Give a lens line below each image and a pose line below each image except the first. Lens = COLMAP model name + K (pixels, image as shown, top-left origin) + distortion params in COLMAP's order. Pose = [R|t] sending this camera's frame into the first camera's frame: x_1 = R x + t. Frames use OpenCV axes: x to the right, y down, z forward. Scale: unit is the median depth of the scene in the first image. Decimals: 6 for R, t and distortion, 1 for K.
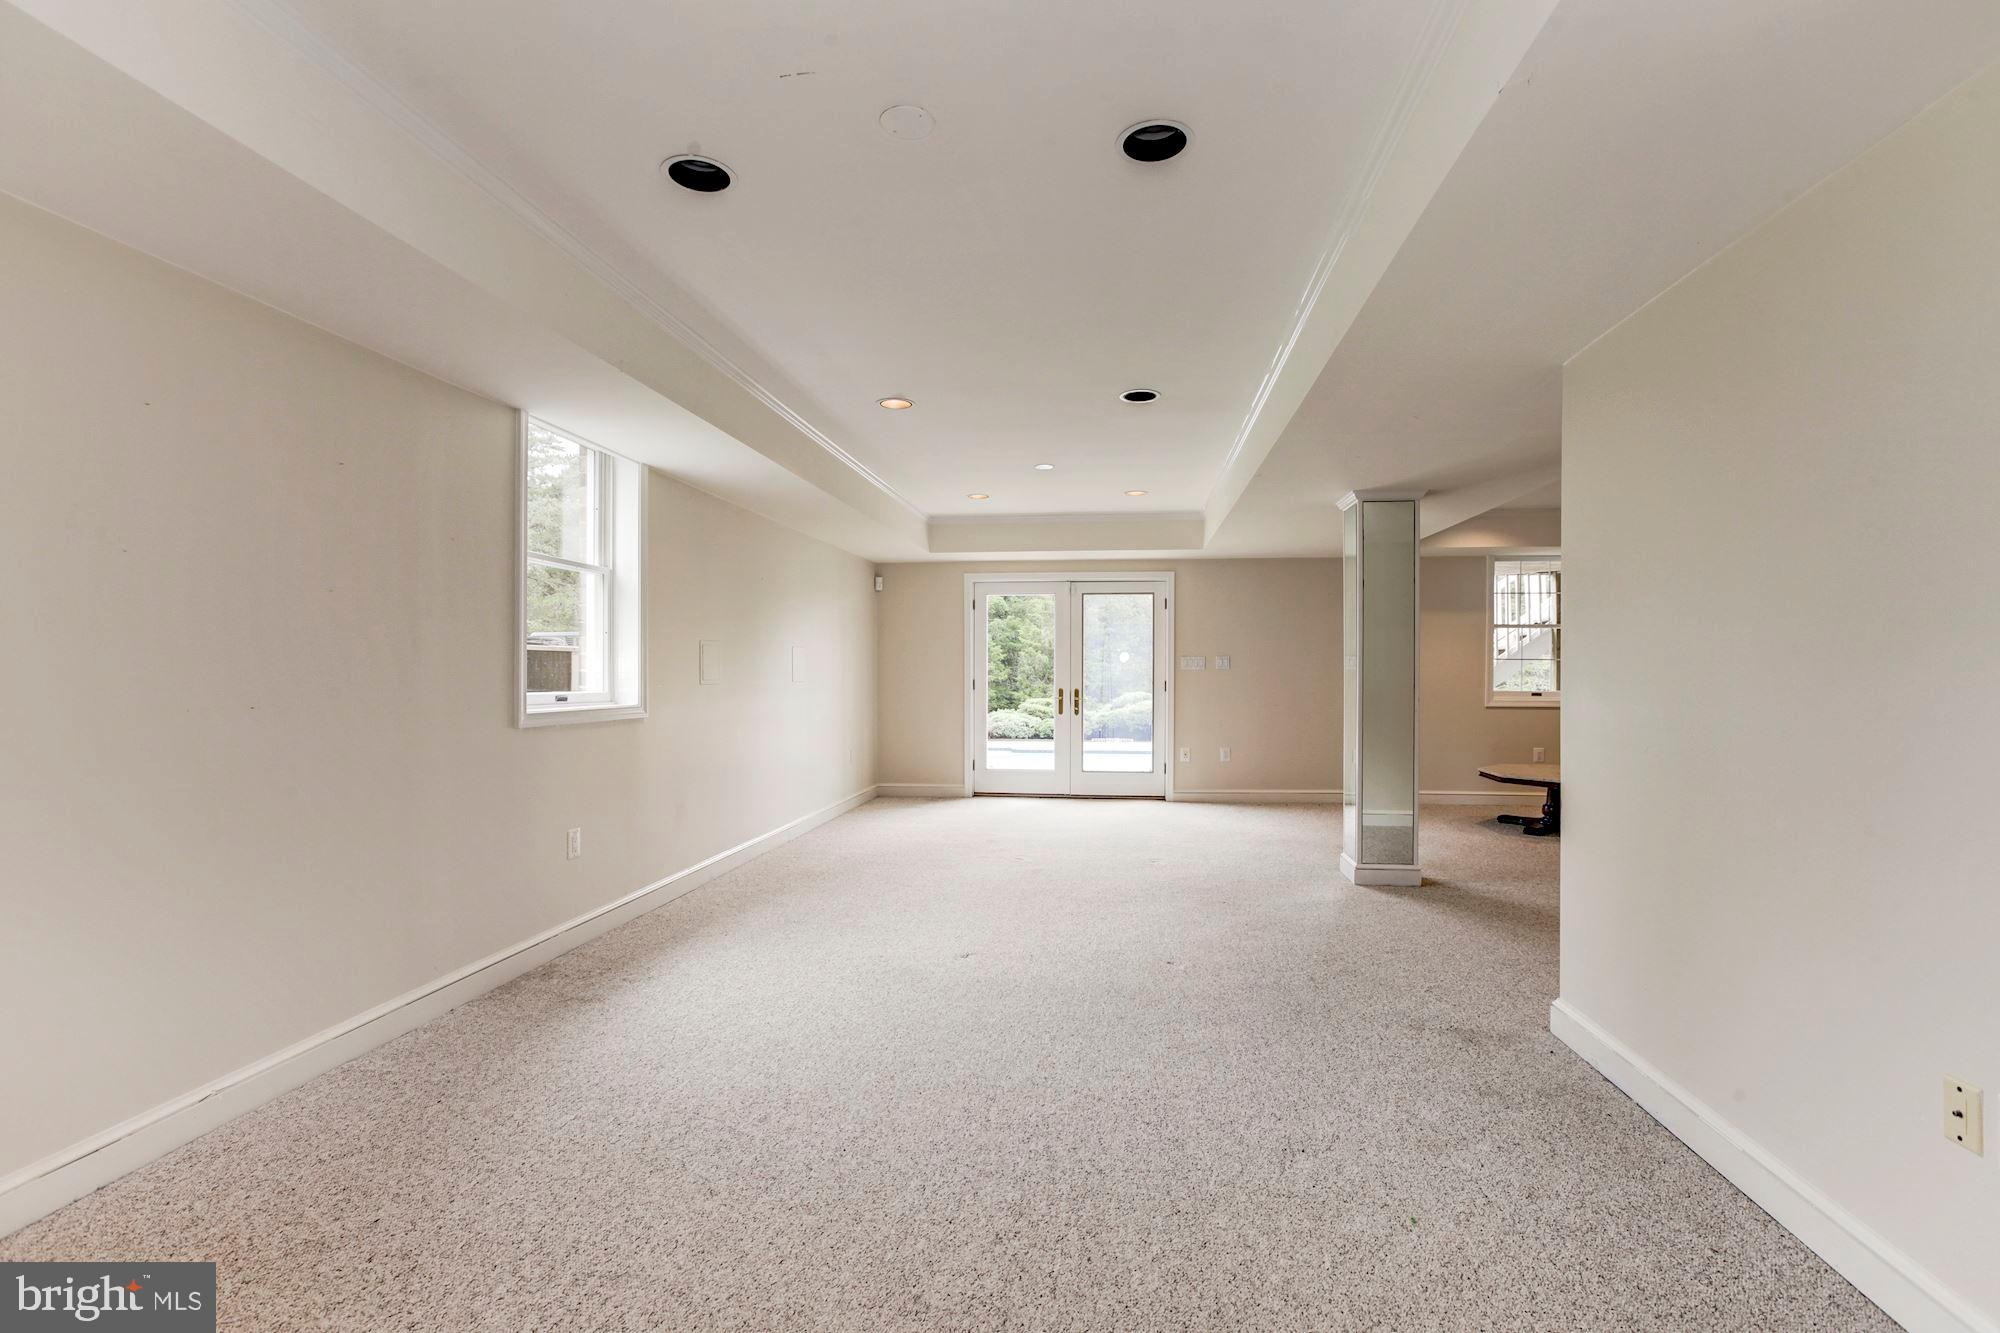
lens RADIAL K [[907.9, 0, 1001.4], [0, 907.9, 670.6], [0, 0, 1]] dist [-0.015275, 0.001541]
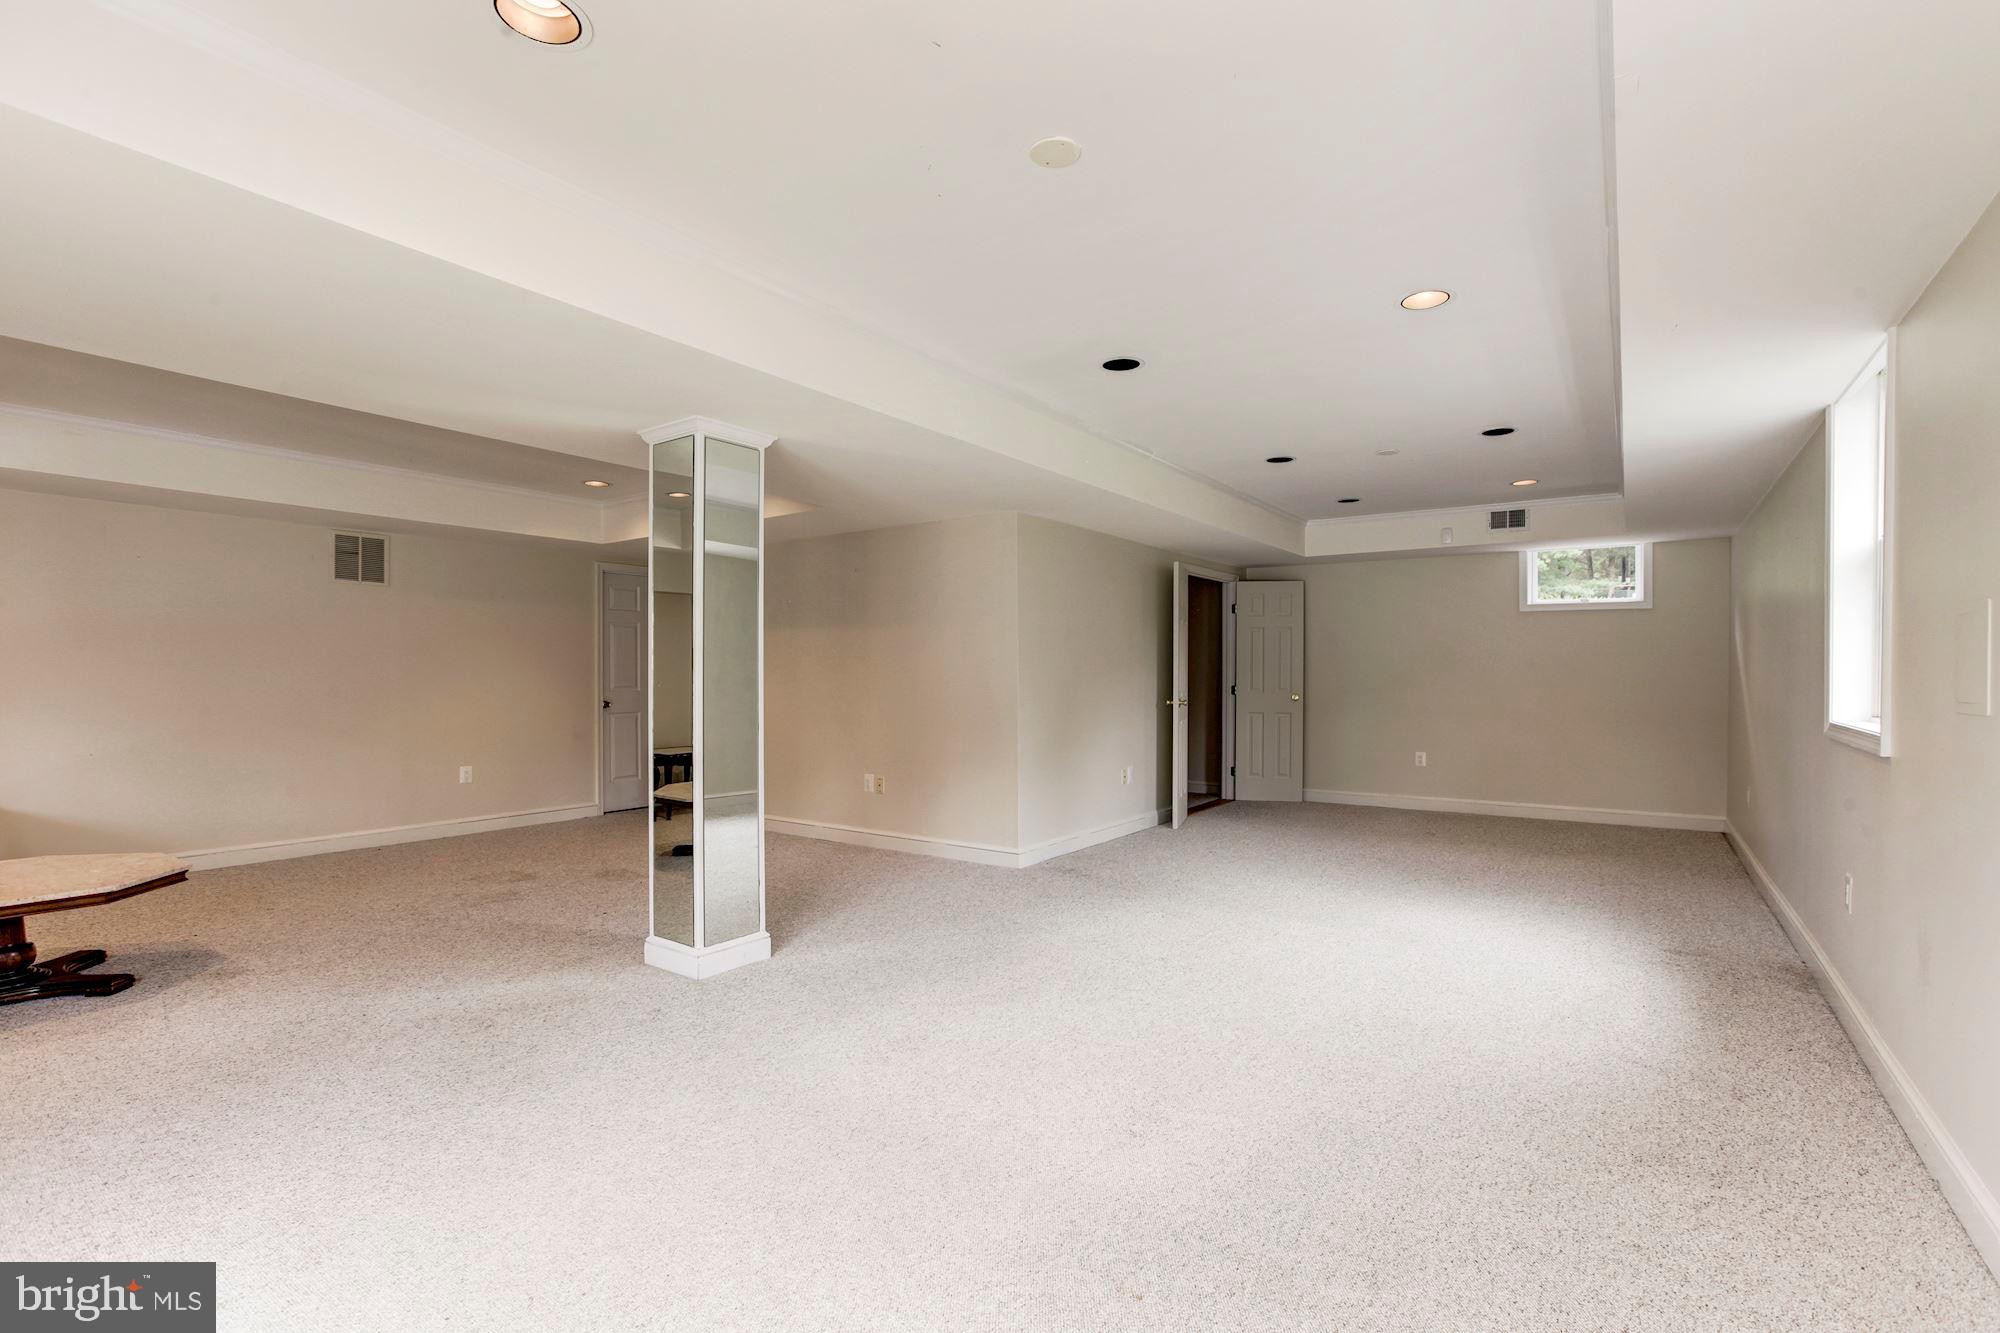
lens RADIAL K [[907.9, 0, 1000.0], [0, 907.9, 672.2], [0, 0, 1]] dist [-0.015275, 0.001541]
pose [[-0.893012, 0.005416, 0.450001, -0.180007], [0.003590, 0.999981, -0.004910, -0.003411], [-0.450019, -0.002769, -0.893015, 2.315948]]
